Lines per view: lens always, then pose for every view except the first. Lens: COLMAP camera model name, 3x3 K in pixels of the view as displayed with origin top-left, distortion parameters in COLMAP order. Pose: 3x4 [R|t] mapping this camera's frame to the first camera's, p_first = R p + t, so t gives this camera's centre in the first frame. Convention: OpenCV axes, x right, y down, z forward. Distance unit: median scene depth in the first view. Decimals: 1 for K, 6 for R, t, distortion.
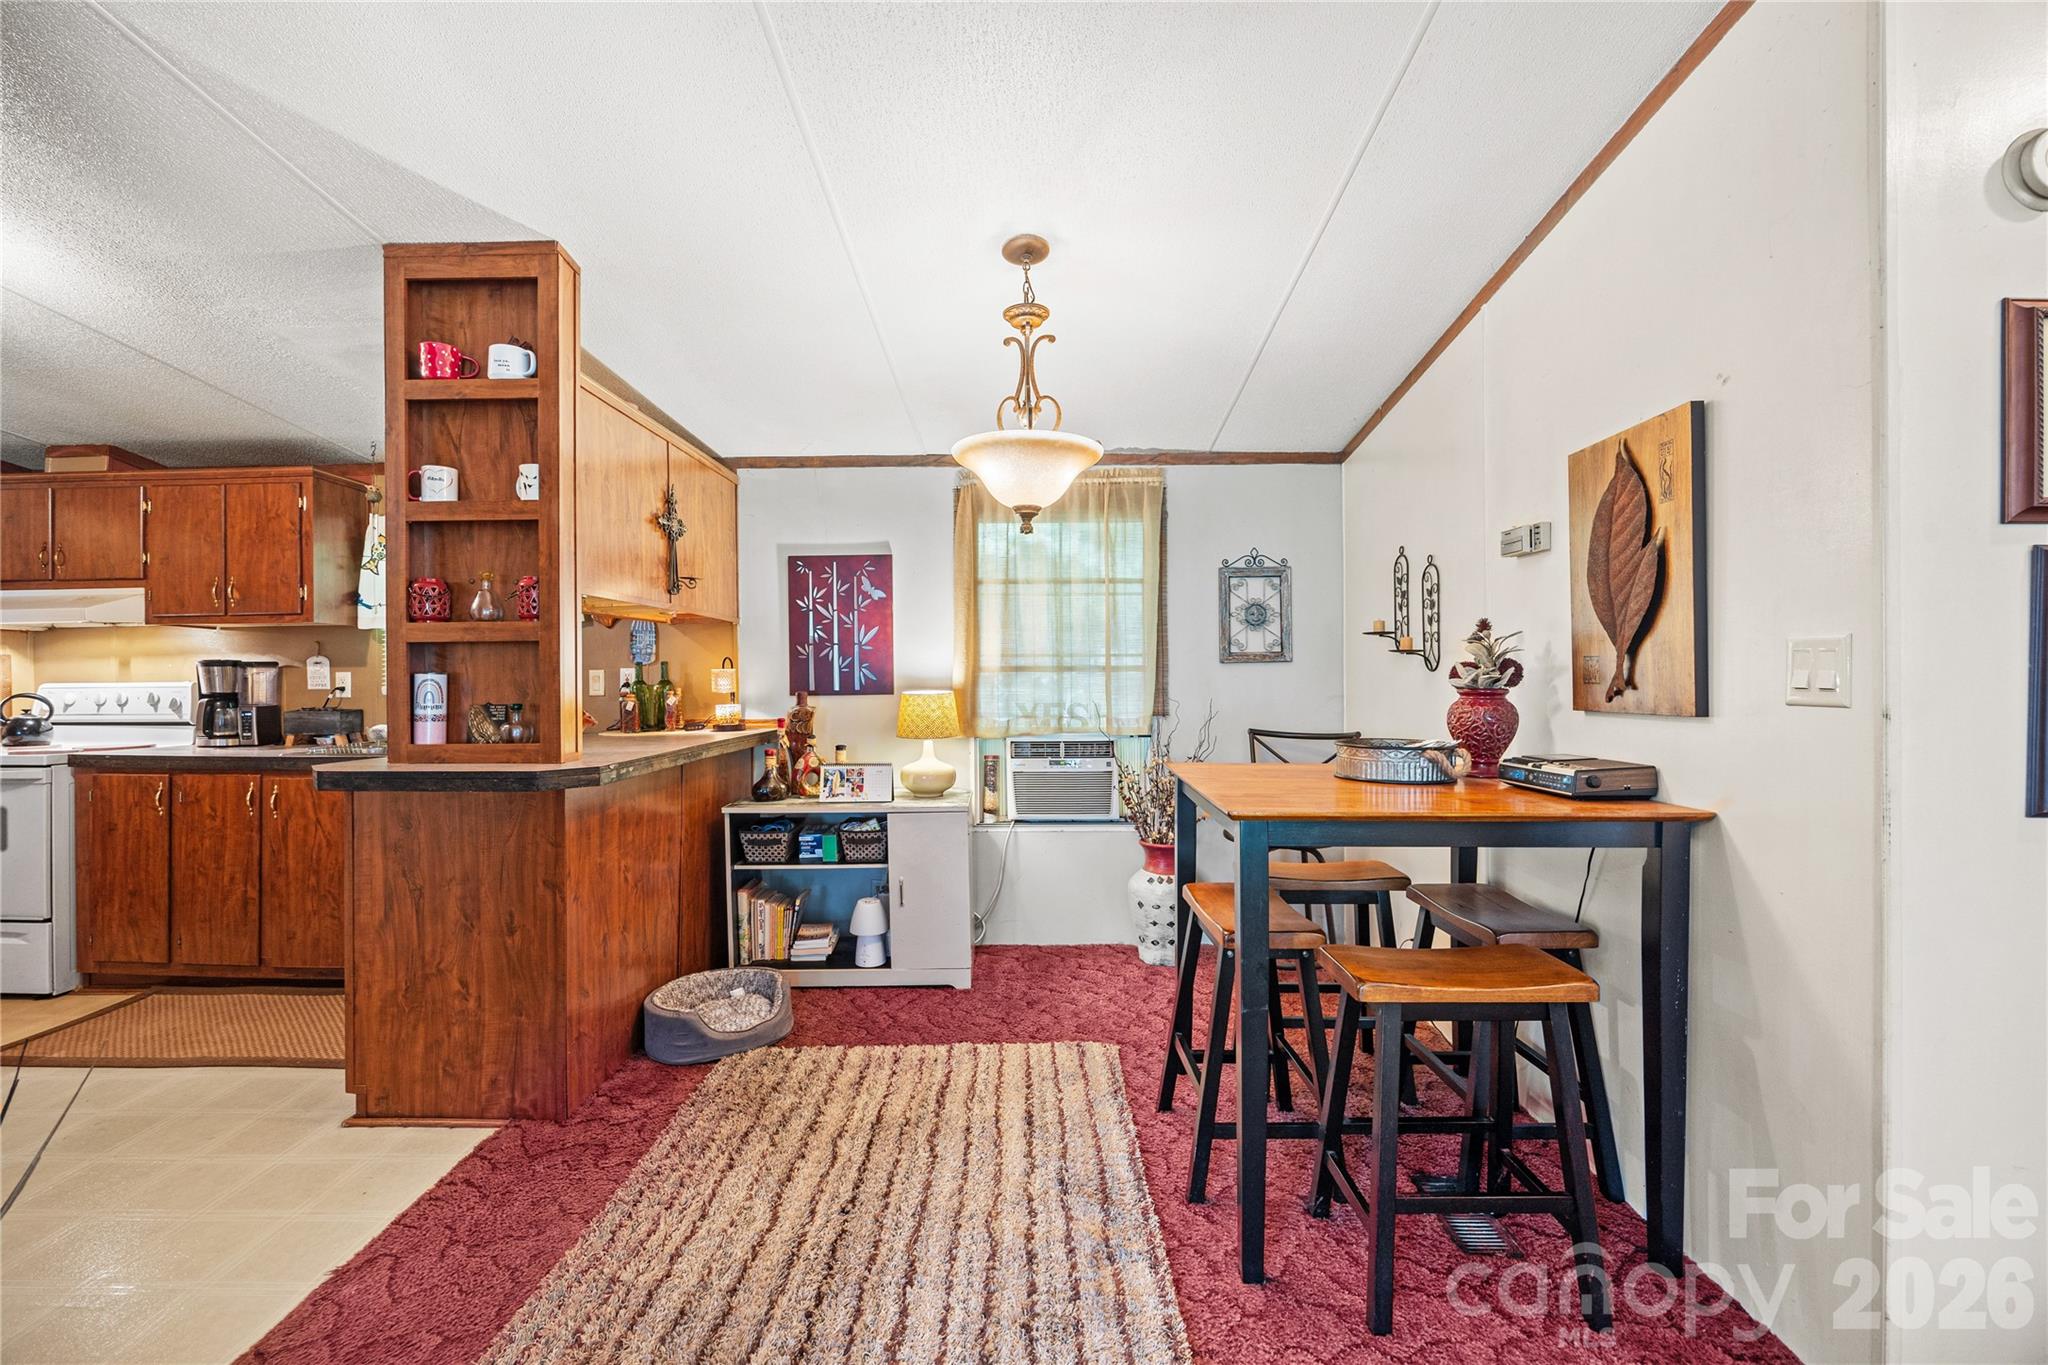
lens RADIAL K [[854.6, 0, 1026.3], [0, 854.6, 685.6], [0, 0, 1]] dist [-0.022063, 0.001244]
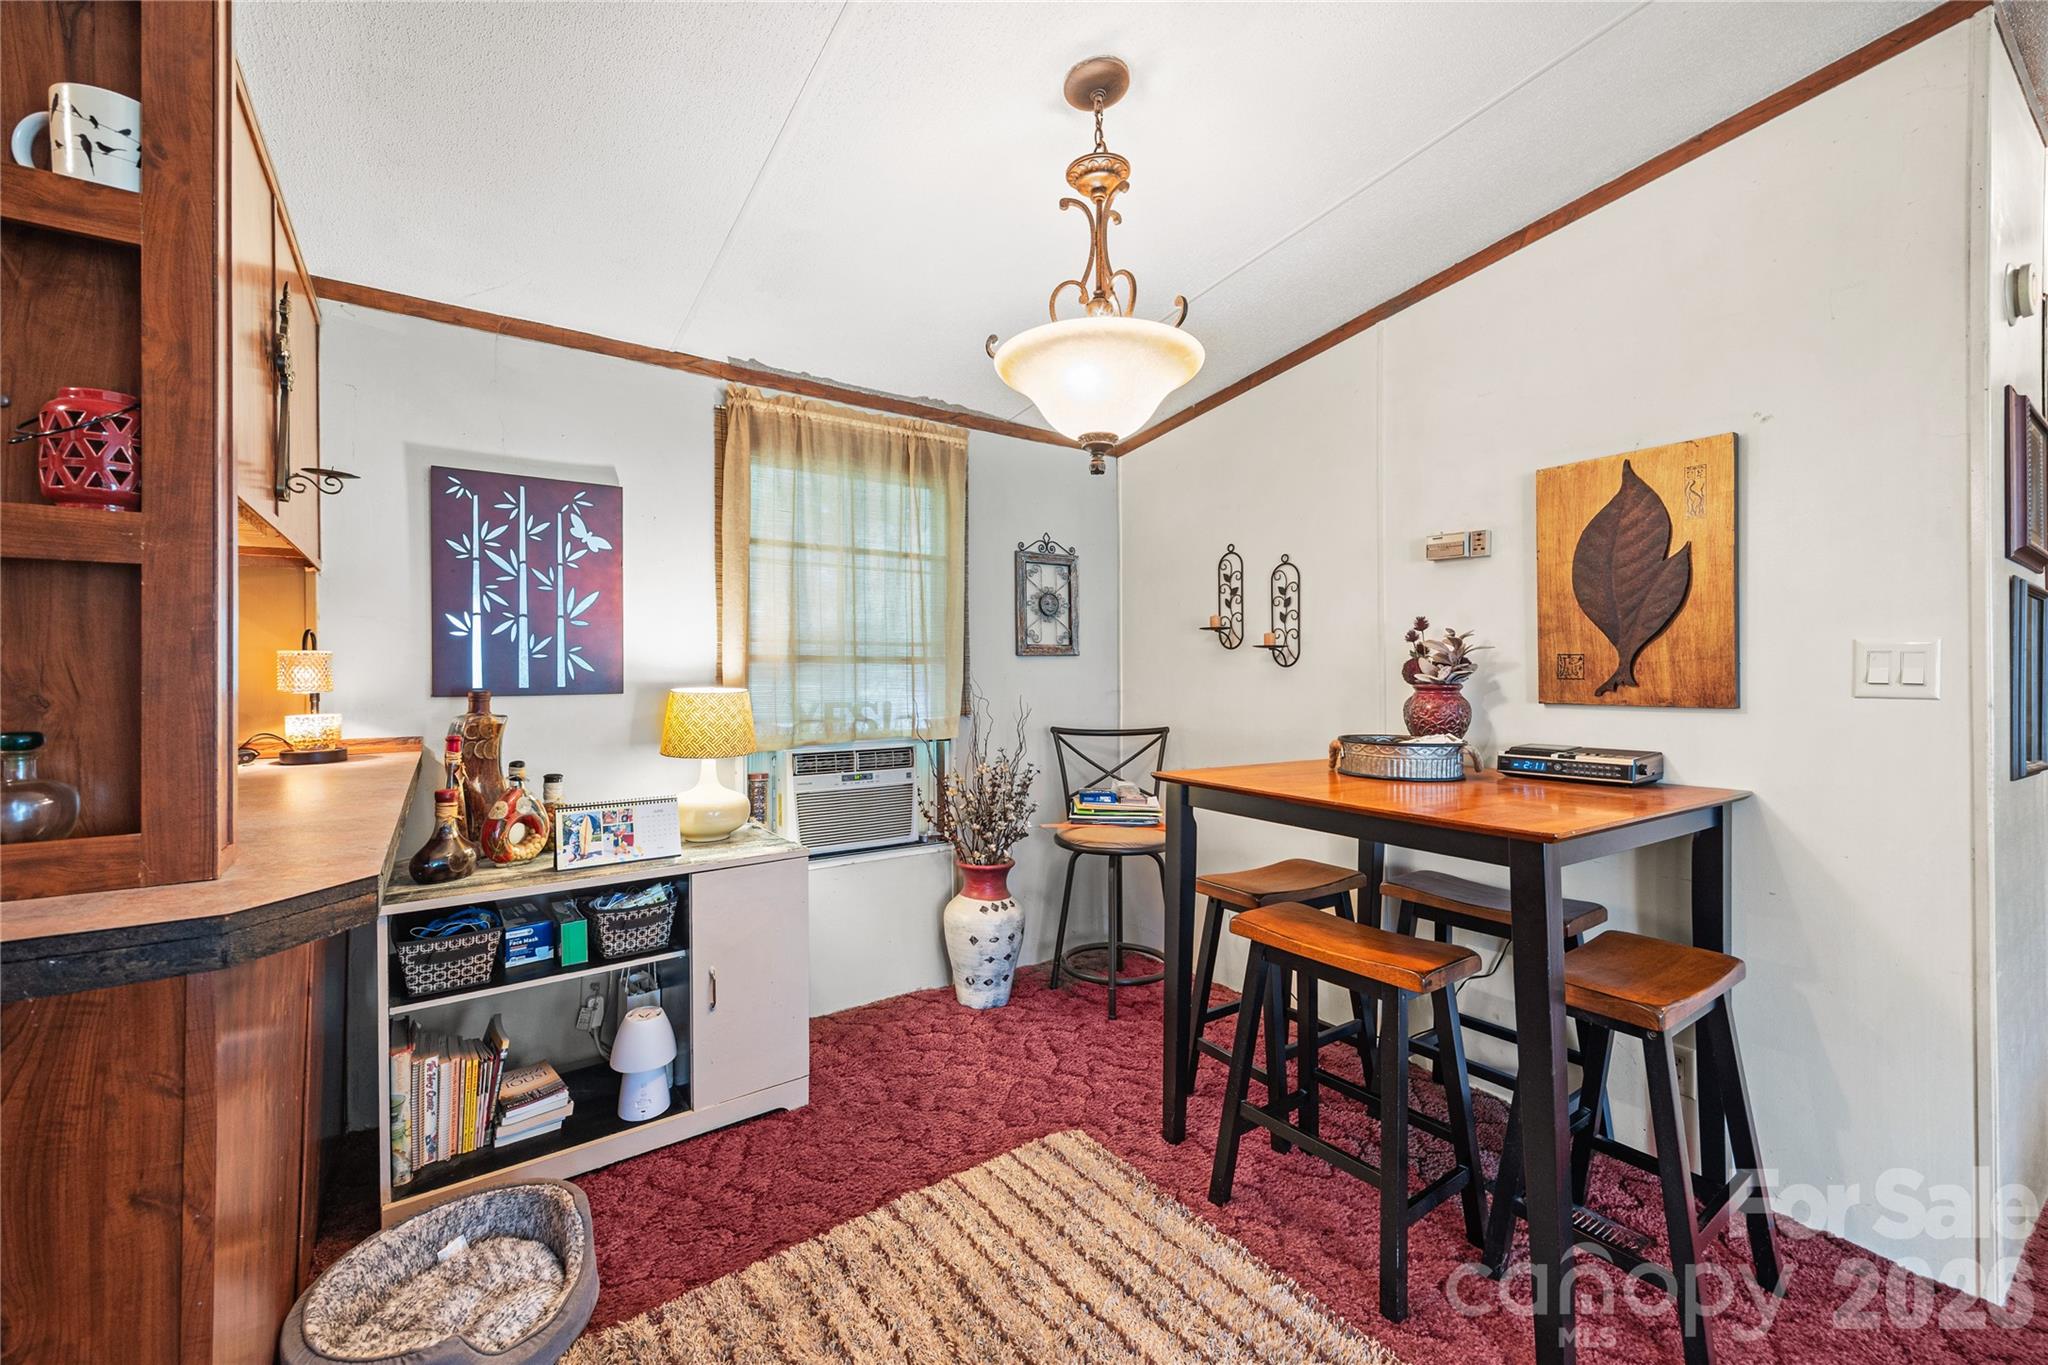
lens RADIAL K [[818.0, 0, 1015.3], [0, 818.0, 673.7], [0, 0, 1]] dist [0.009223, -0.000959]
pose [[0.810854, 0.004483, 0.585232, -0.325737], [-0.000247, 0.999973, -0.007318, -0.000916], [-0.585249, 0.005789, 0.810833, 0.331584]]
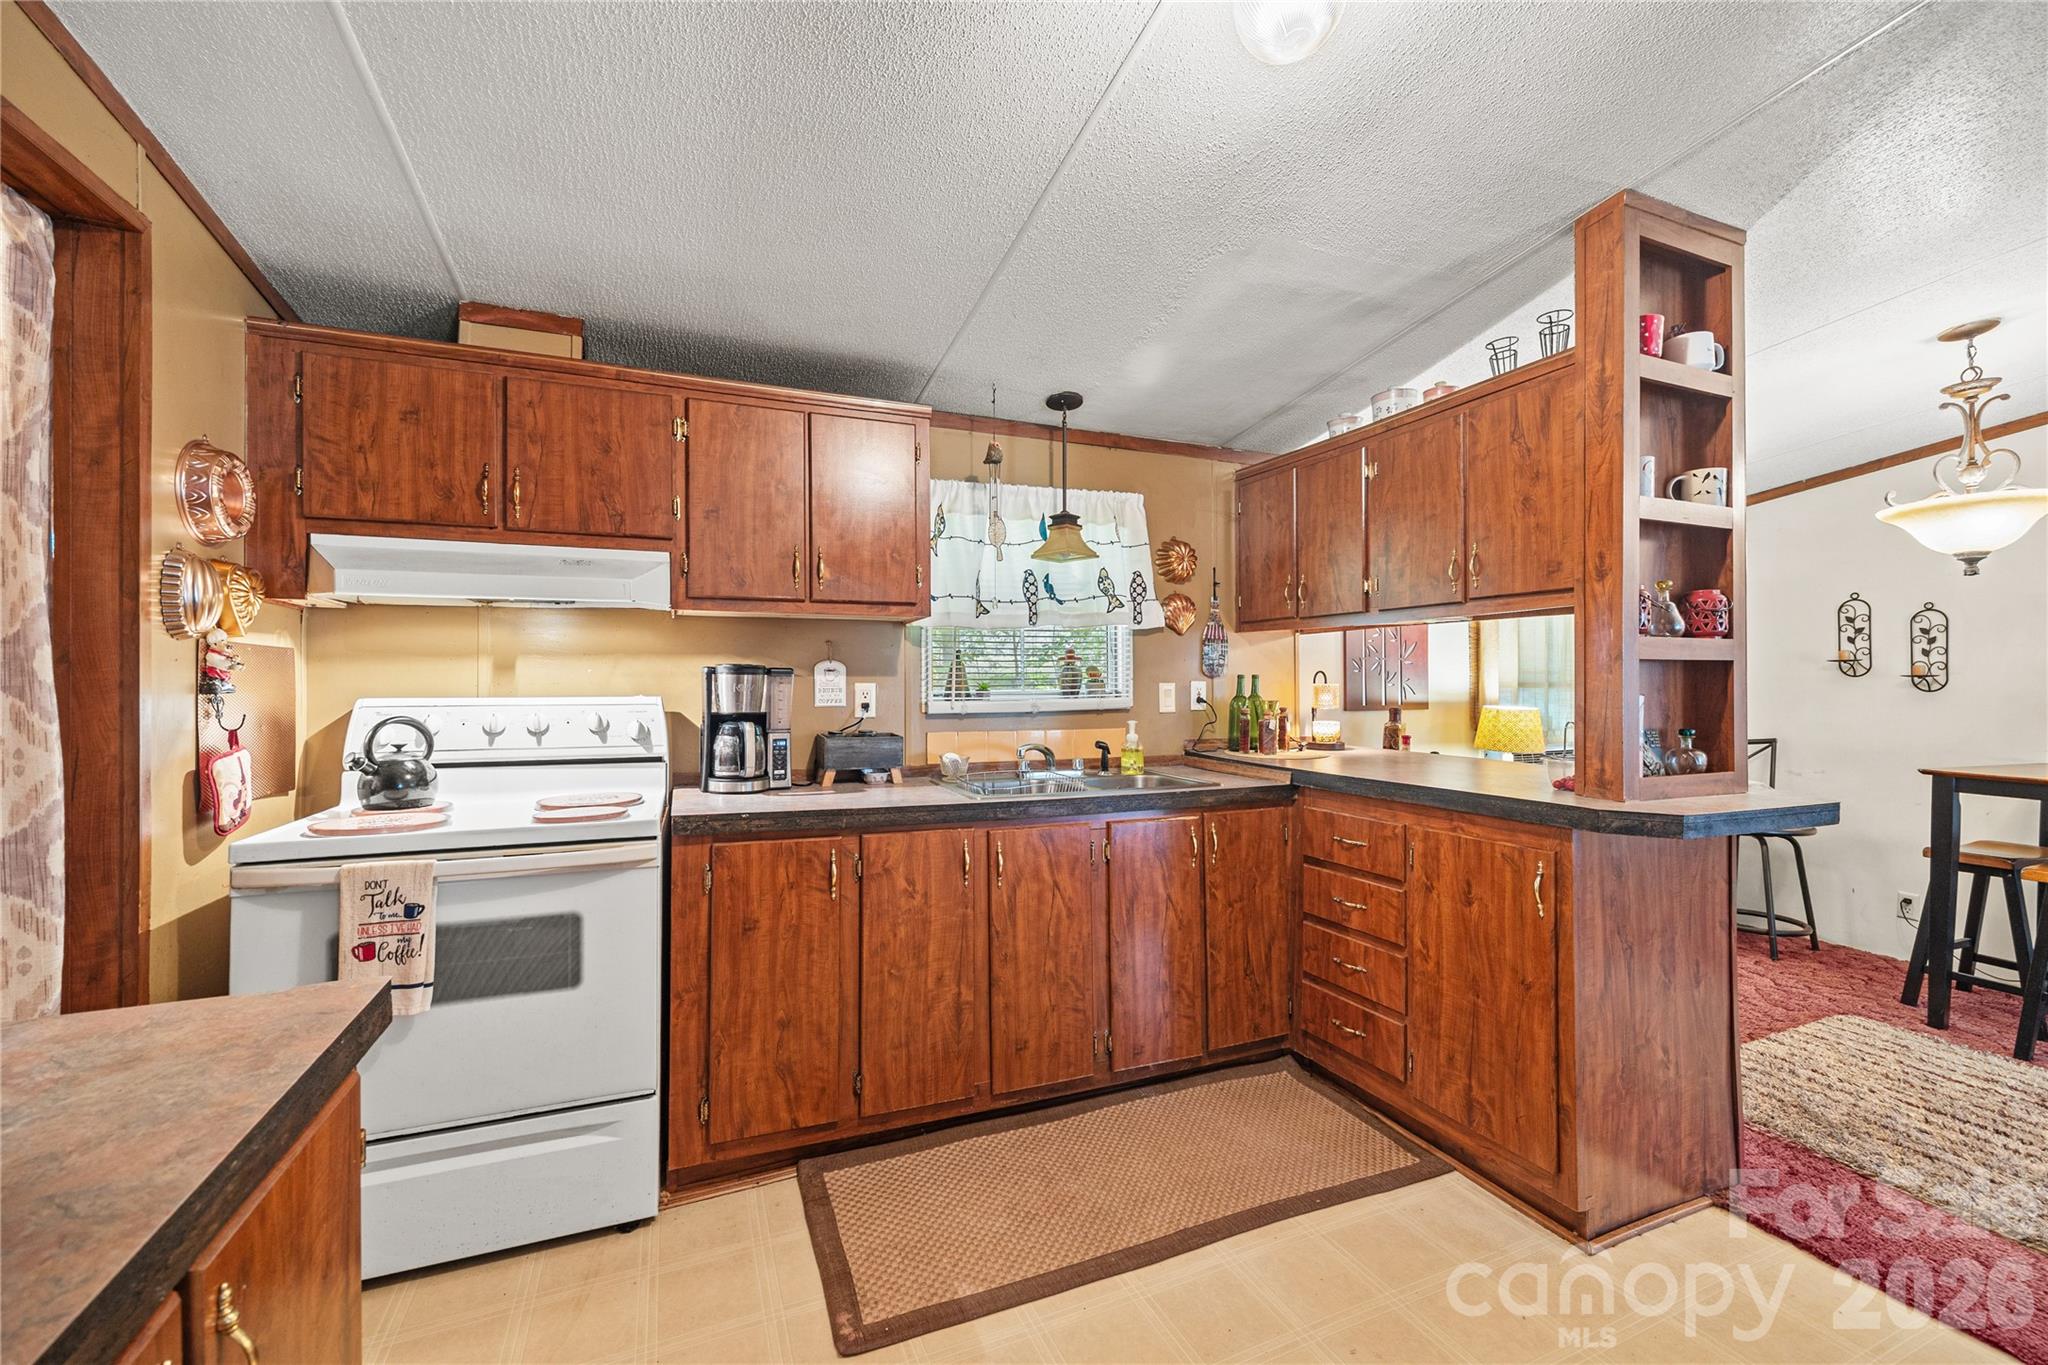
lens RADIAL K [[818.0, 0, 1022.3], [0, 818.0, 681.9], [0, 0, 1]] dist [0.009223, -0.000959]
pose [[0.921183, 0.008145, 0.389044, -1.125392], [-0.003912, 0.999924, -0.011671, -0.010755], [-0.389110, 0.009229, 0.921145, 0.327867]]
